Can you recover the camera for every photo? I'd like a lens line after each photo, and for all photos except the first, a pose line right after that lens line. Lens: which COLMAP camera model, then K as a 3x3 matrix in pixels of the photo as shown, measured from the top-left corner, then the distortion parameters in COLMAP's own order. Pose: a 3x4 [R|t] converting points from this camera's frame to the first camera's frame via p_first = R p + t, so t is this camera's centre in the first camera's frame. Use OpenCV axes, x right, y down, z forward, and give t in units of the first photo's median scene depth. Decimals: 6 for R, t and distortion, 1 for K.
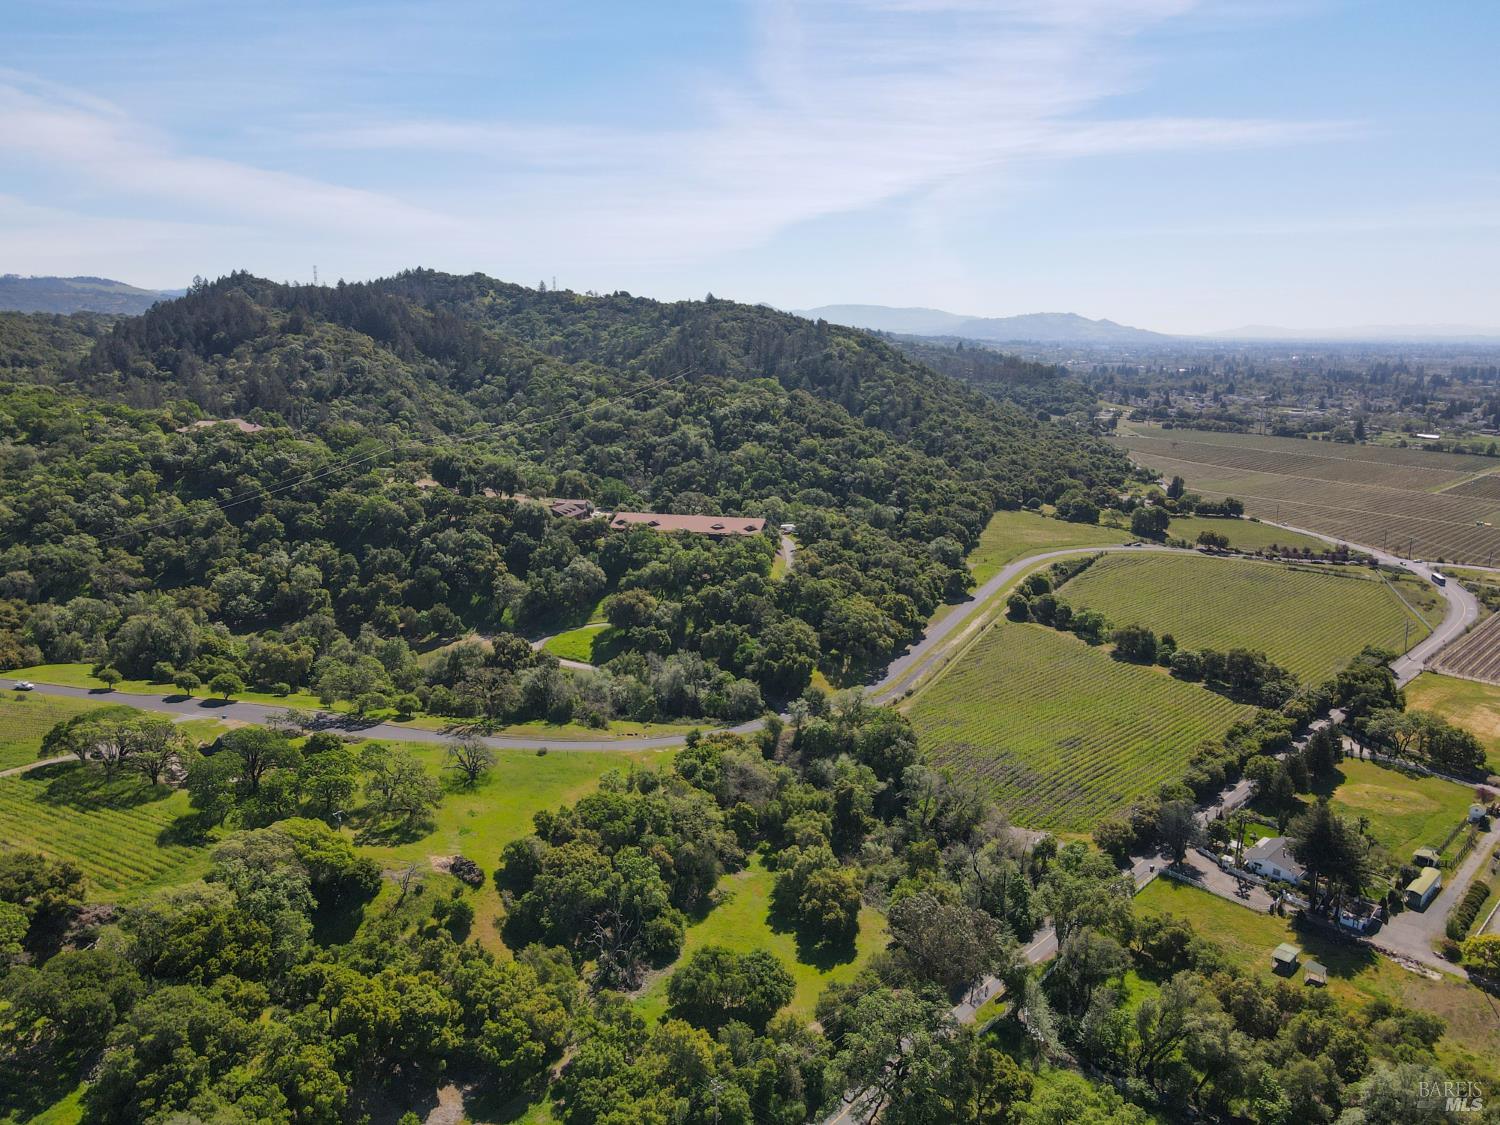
lens RADIAL K [[1099.6, 0, 750.0], [0, 1099.6, 562.5], [0, 0, 1]] dist [-0.019174, 0.054427]
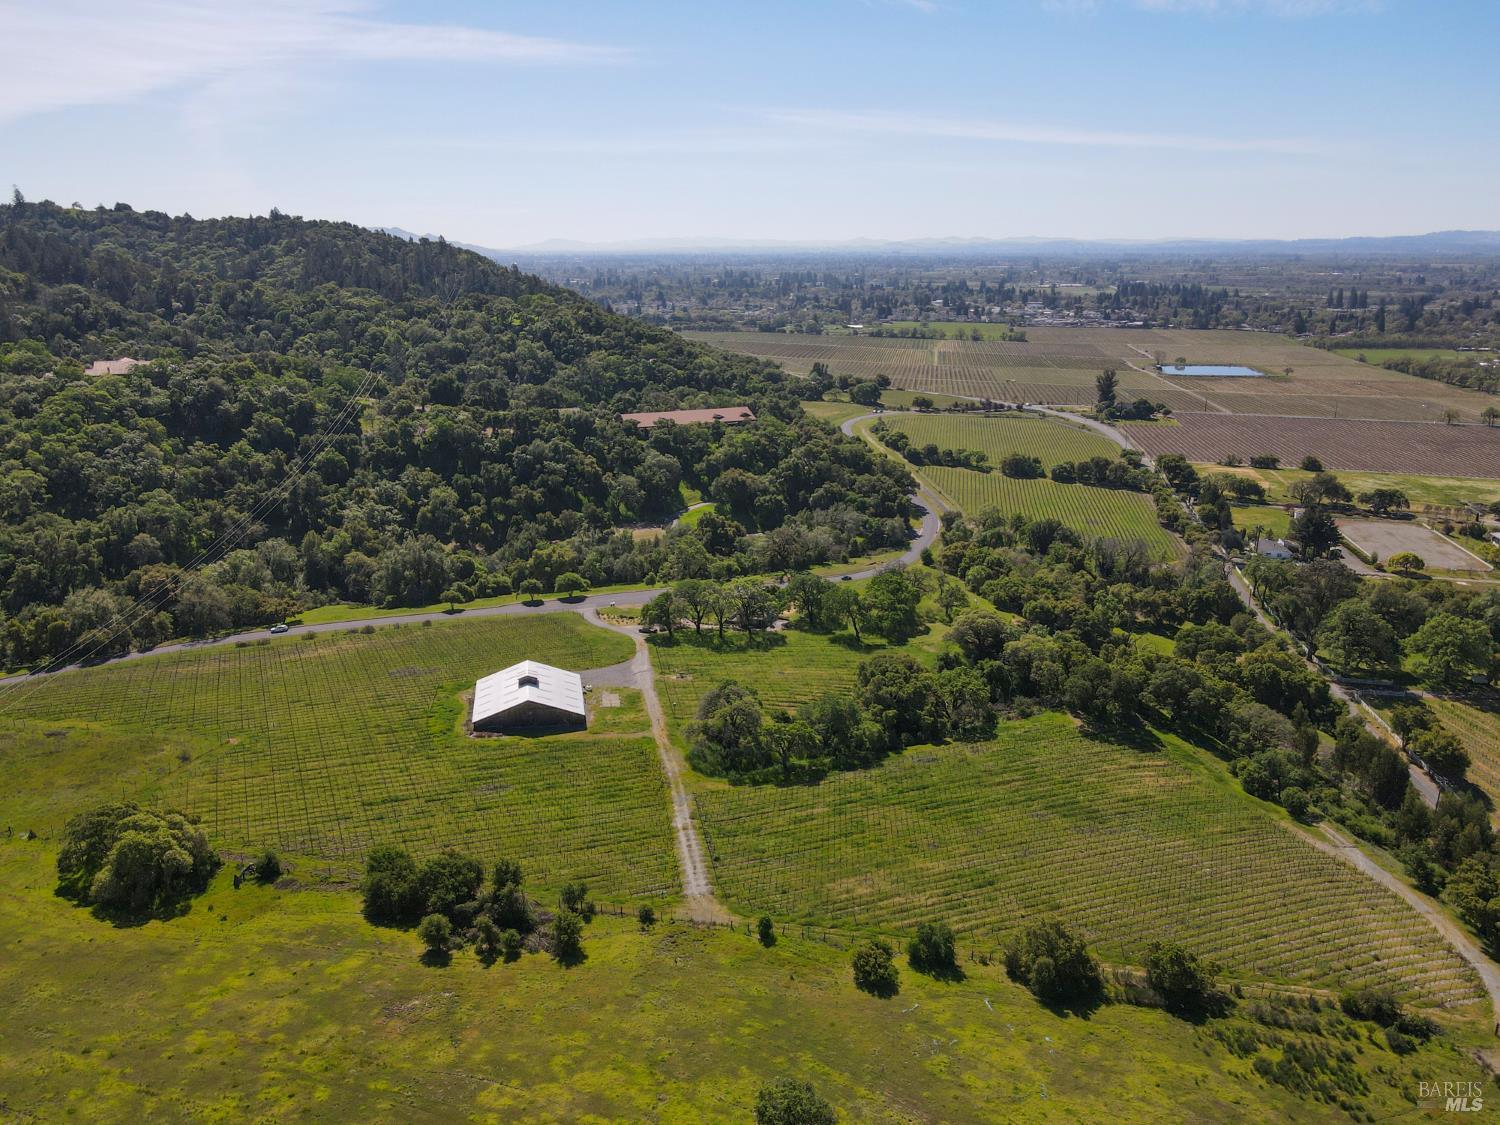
lens RADIAL K [[1099.6, 0, 750.0], [0, 1099.6, 562.5], [0, 0, 1]] dist [-0.019174, 0.054427]
pose [[0.835054, -0.167052, 0.524193, -0.685665], [0.128017, 0.985634, 0.110171, -0.004281], [-0.535067, -0.024893, 0.844443, -0.010176]]
